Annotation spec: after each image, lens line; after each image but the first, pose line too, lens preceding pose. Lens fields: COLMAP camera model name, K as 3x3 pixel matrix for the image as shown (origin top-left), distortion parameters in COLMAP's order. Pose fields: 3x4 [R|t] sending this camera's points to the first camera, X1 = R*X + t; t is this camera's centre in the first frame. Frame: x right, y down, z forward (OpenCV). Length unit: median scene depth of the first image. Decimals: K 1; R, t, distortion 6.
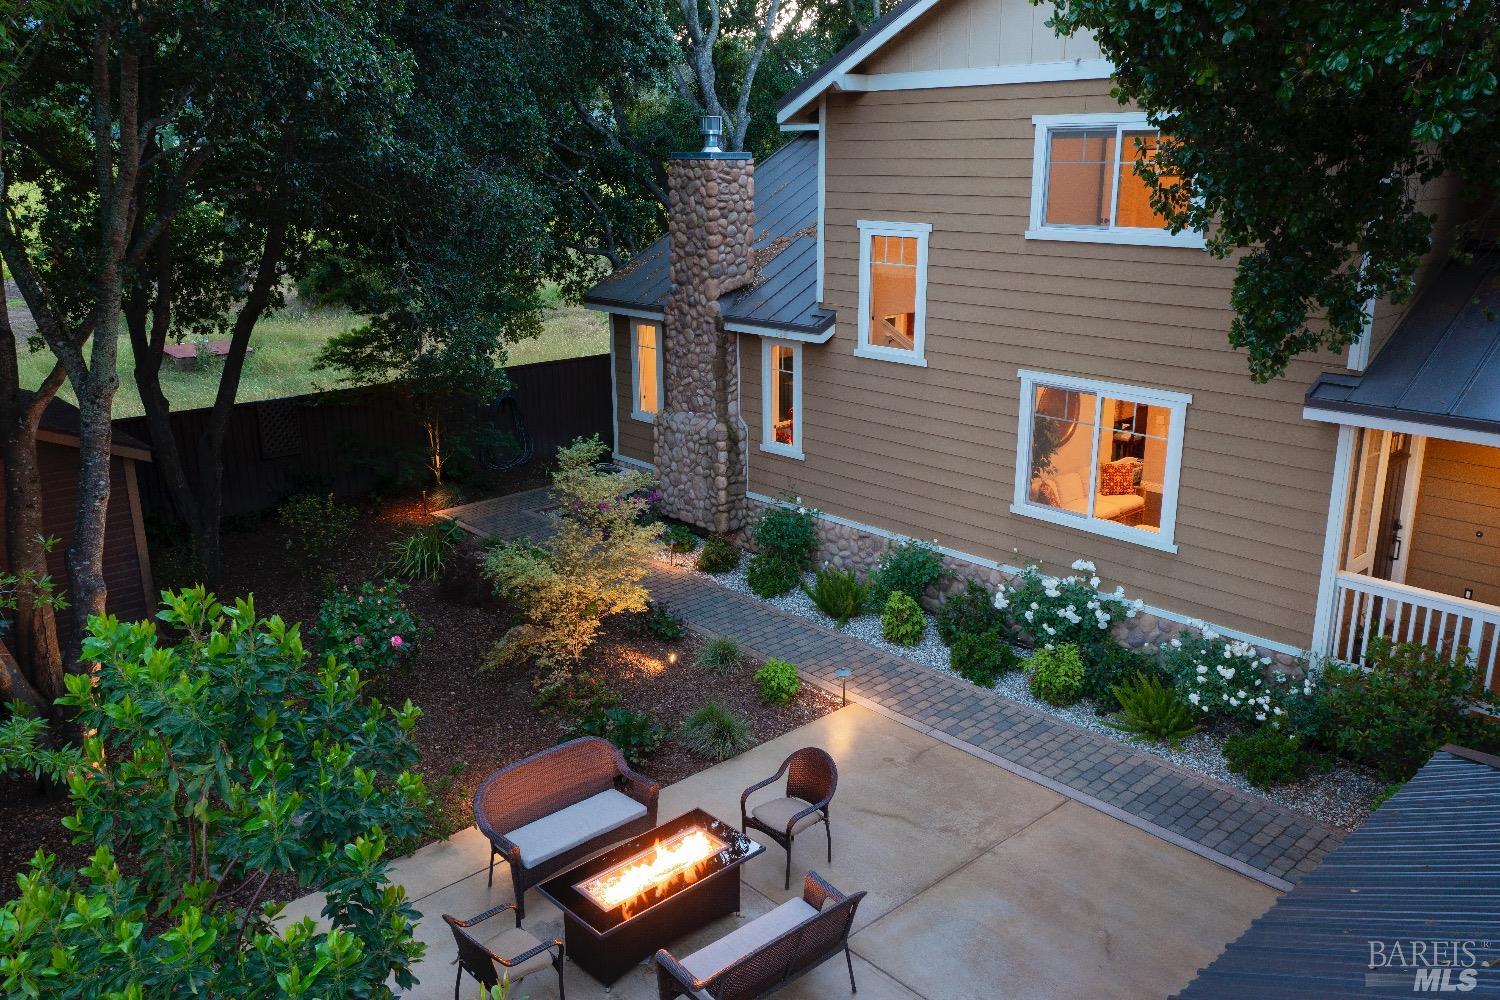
lens RADIAL K [[1199.1, 0, 748.0], [0, 1199.1, 499.0], [0, 0, 1]] dist [0.001274, 0.018802]
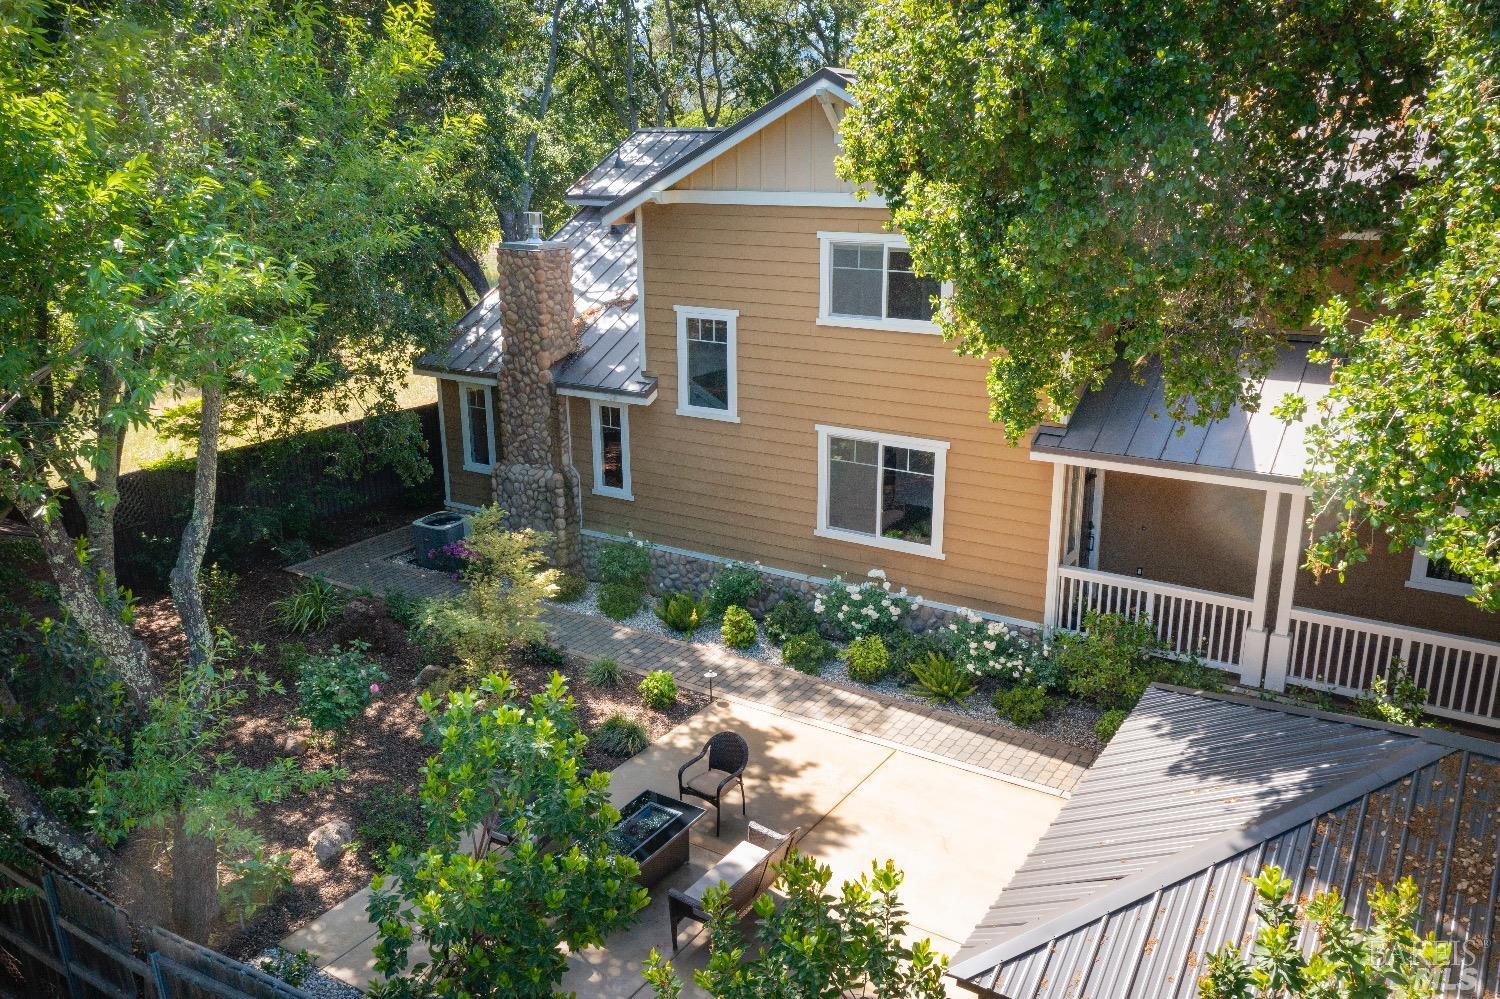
lens RADIAL K [[1199.1, 0, 748.0], [0, 1199.1, 498.5], [0, 0, 1]] dist [0.001274, 0.018802]
pose [[0.967116, -0.071202, 0.244167, -0.157099], [0.070009, 0.997454, 0.013569, -0.050200], [-0.244512, 0.003971, 0.969638, -0.215162]]
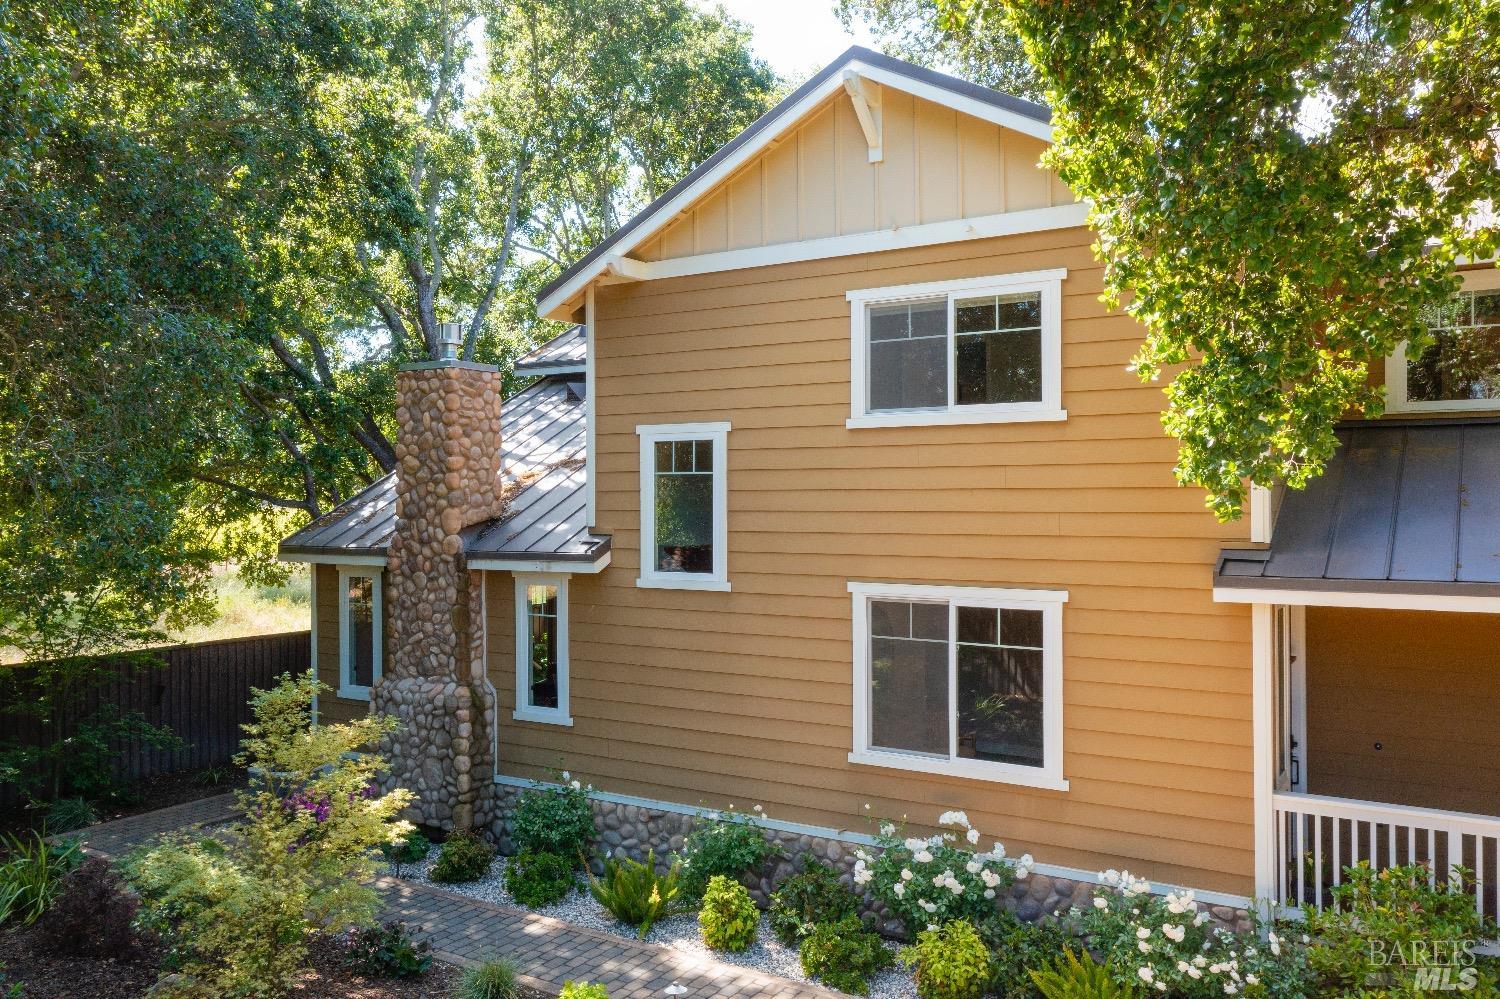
lens RADIAL K [[1199.1, 0, 748.0], [0, 1199.1, 498.5], [0, 0, 1]] dist [0.001274, 0.018802]
pose [[0.966516, 0.001316, 0.256604, -0.052629], [0.069899, 0.960822, -0.268207, 0.051721], [-0.246903, 0.277163, 0.928558, 0.223027]]
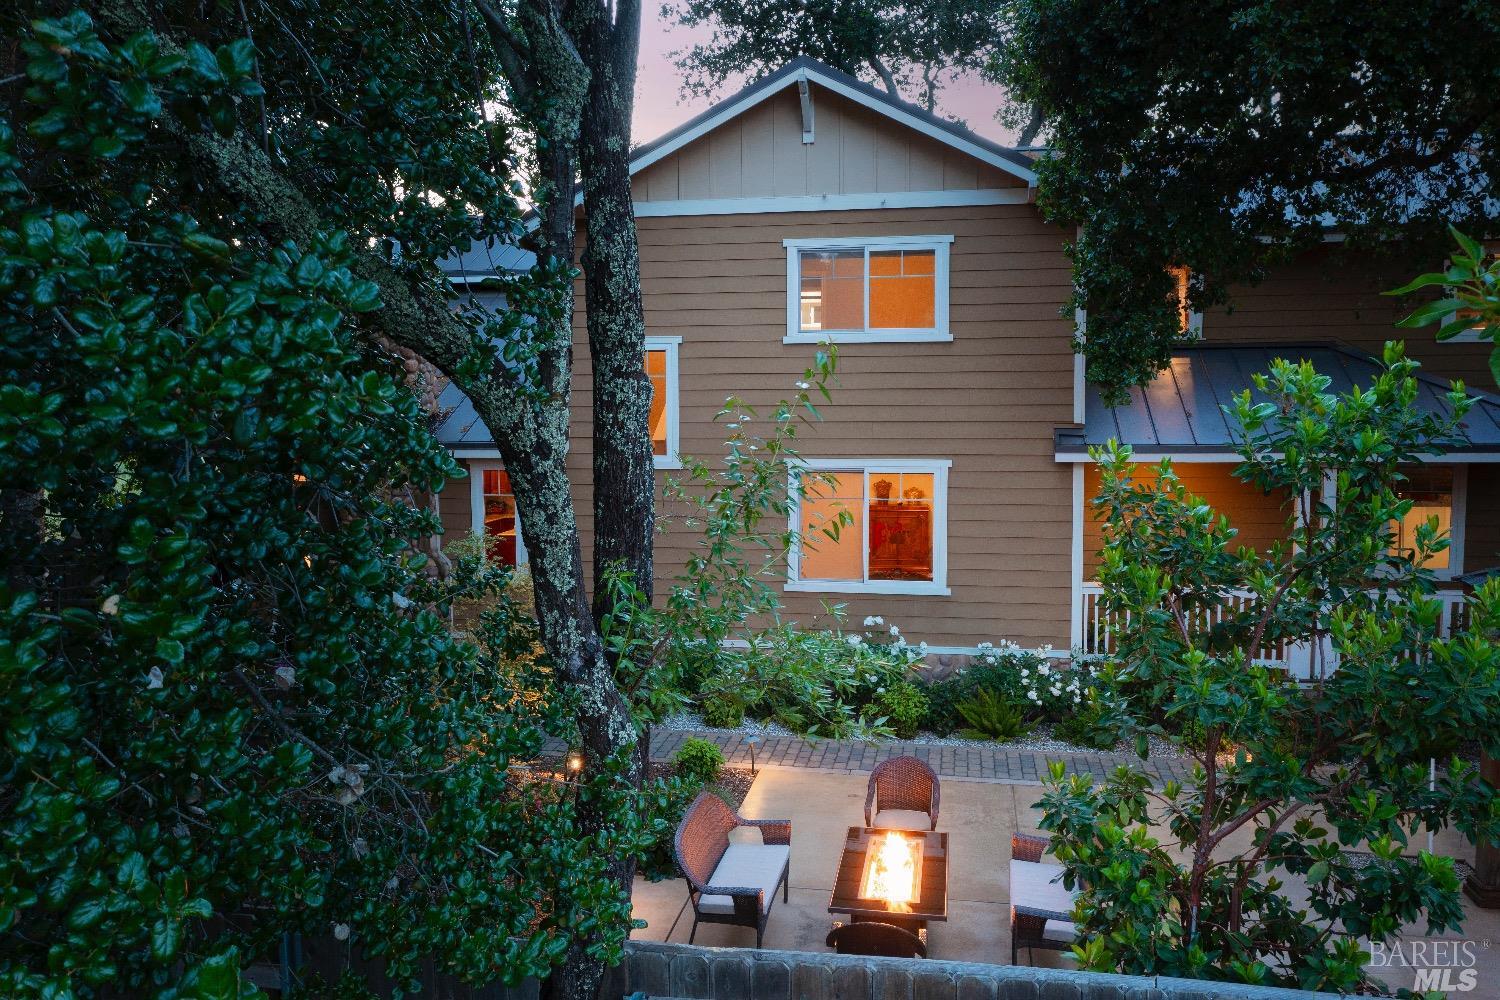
lens RADIAL K [[1197.1, 0, 749.8], [0, 1197.1, 497.0], [0, 0, 1]] dist [-0.001375, 0.018225]
pose [[0.799622, -0.042205, 0.599018, -0.453976], [0.166151, 0.974133, -0.153159, 0.088950], [-0.577060, 0.221997, 0.785951, 0.145357]]
